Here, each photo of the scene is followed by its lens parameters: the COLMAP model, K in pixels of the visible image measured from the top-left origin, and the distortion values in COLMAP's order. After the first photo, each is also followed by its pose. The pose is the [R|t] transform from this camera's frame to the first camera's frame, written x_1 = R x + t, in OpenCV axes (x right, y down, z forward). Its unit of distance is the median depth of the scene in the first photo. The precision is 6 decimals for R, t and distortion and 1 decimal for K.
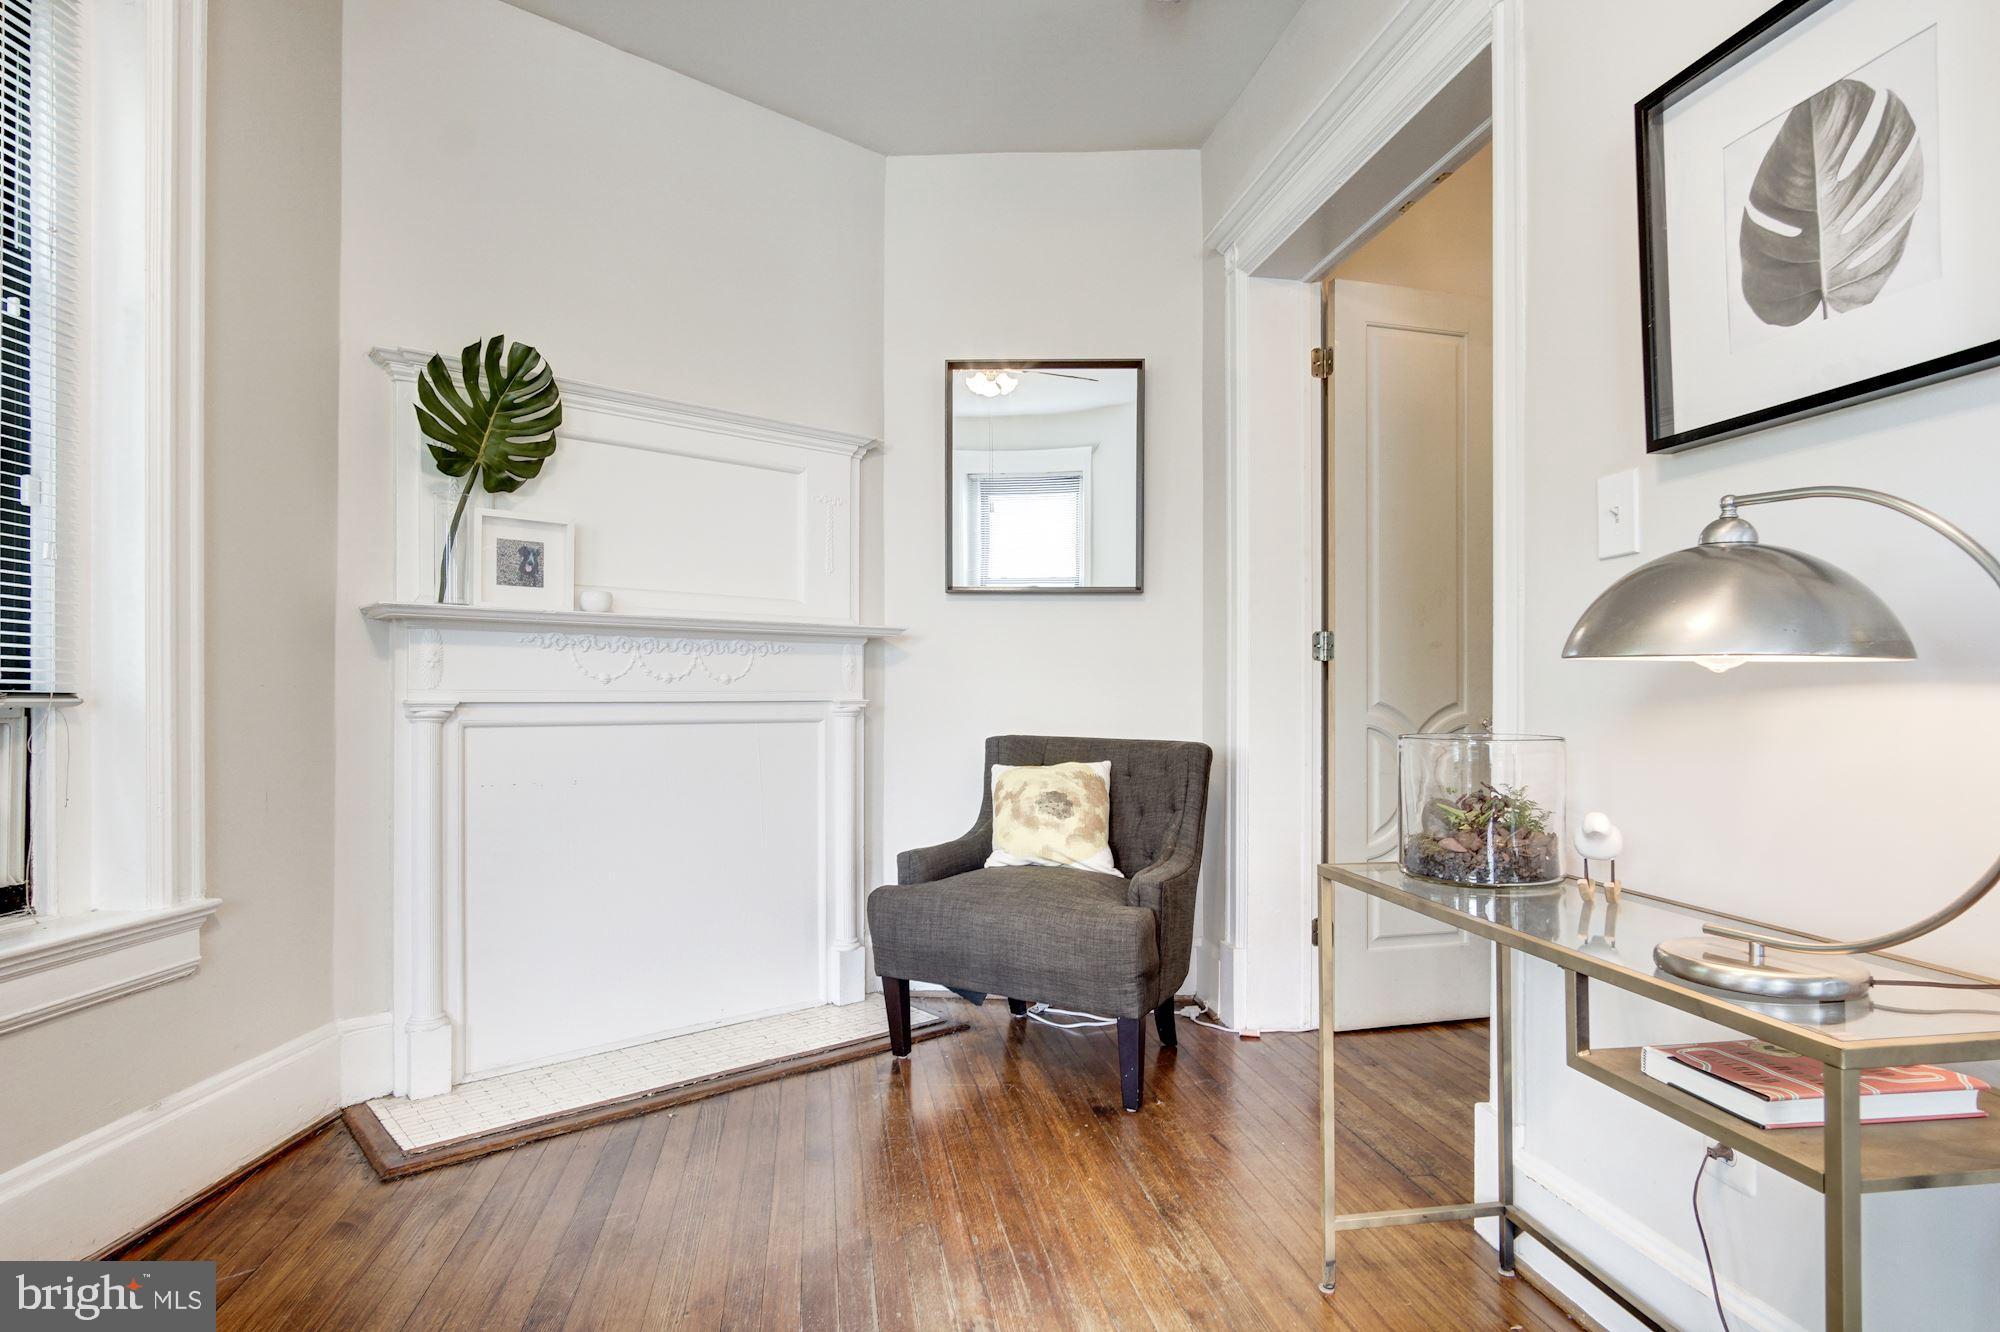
lens RADIAL K [[1085.7, 0, 1000.6], [0, 1085.7, 693.4], [0, 0, 1]] dist [-0.003839, -0.000470]
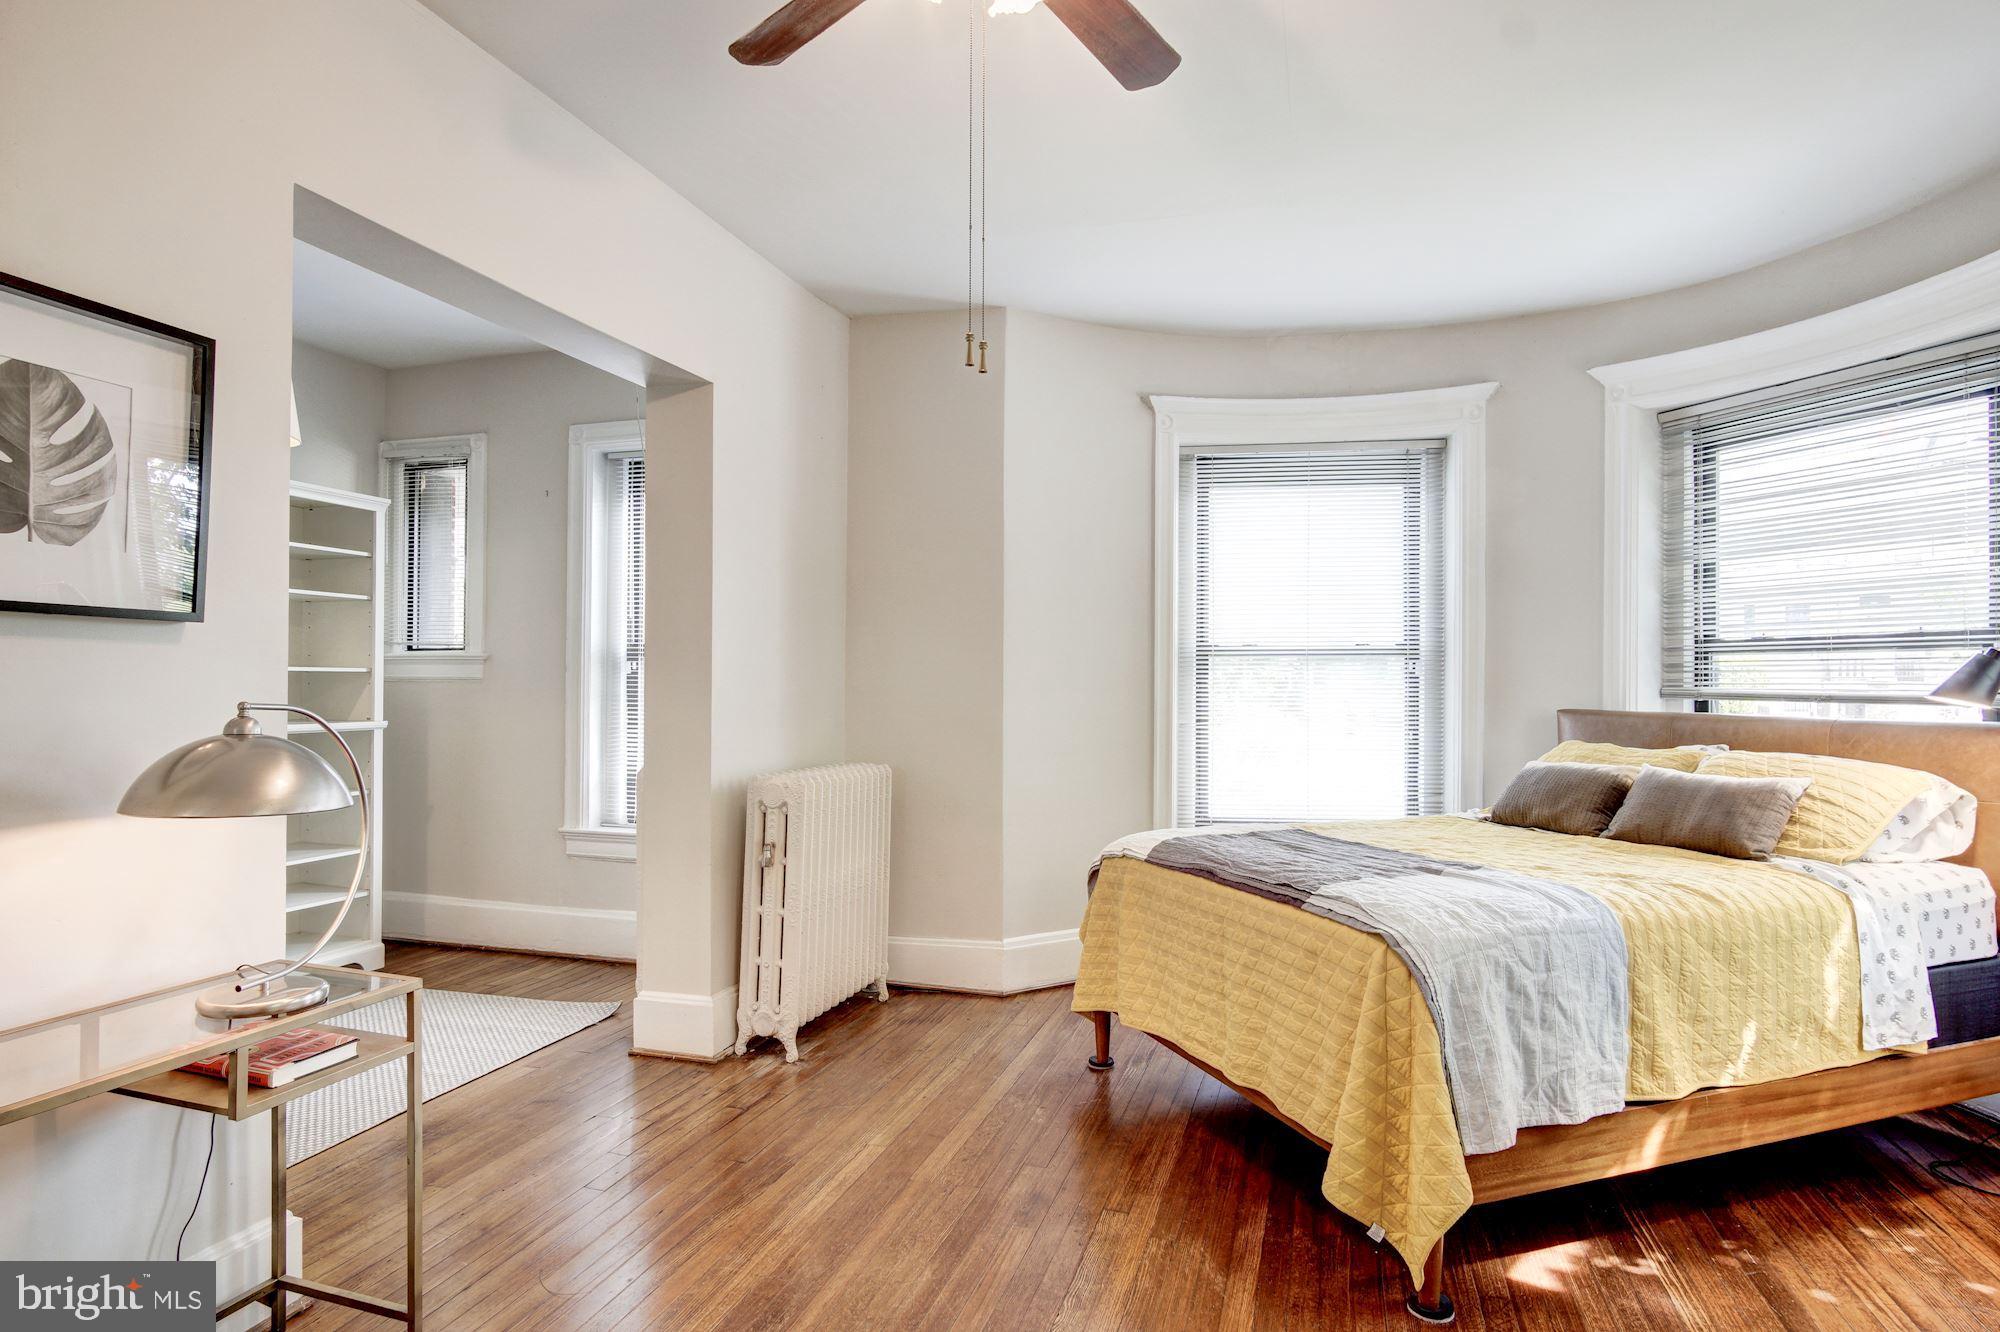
lens RADIAL K [[1084.3, 0, 1000.0], [0, 1084.3, 672.0], [0, 0, 1]] dist [-0.007570, 0.000396]
pose [[-0.886223, -0.004204, 0.463240, -0.722375], [-0.009042, 0.999925, -0.008224, -0.162699], [-0.463171, -0.011477, -0.886195, 1.361902]]
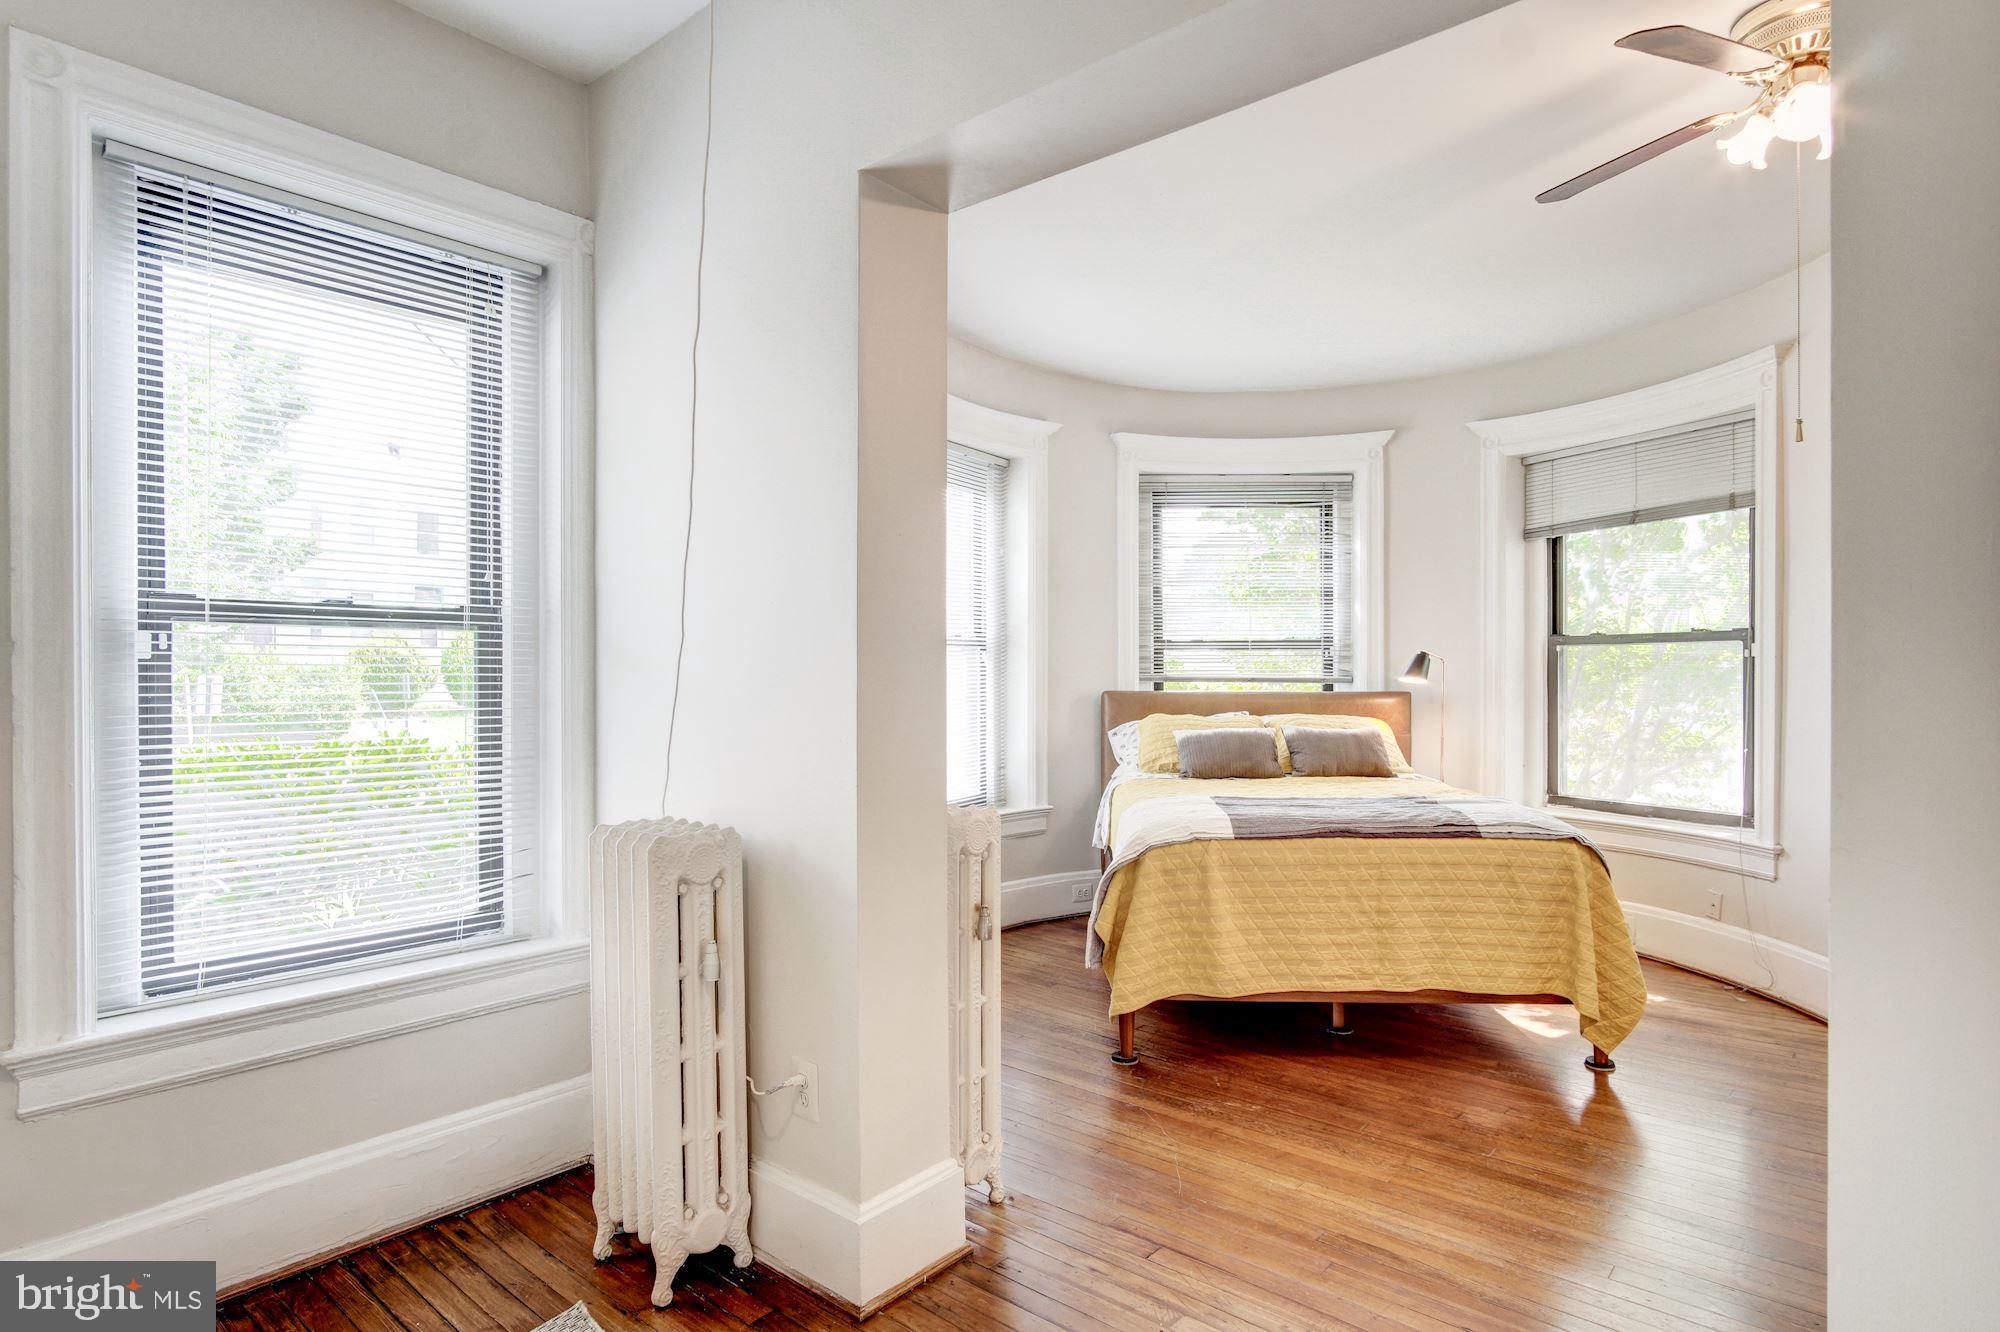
lens RADIAL K [[1084.3, 0, 1000.0], [0, 1084.3, 672.0], [0, 0, 1]] dist [-0.007570, 0.000396]
pose [[-0.777338, -0.003281, -0.629075, 1.765847], [-0.001795, 0.999994, -0.002997, -0.155371], [0.629081, -0.001201, -0.777339, 0.815588]]
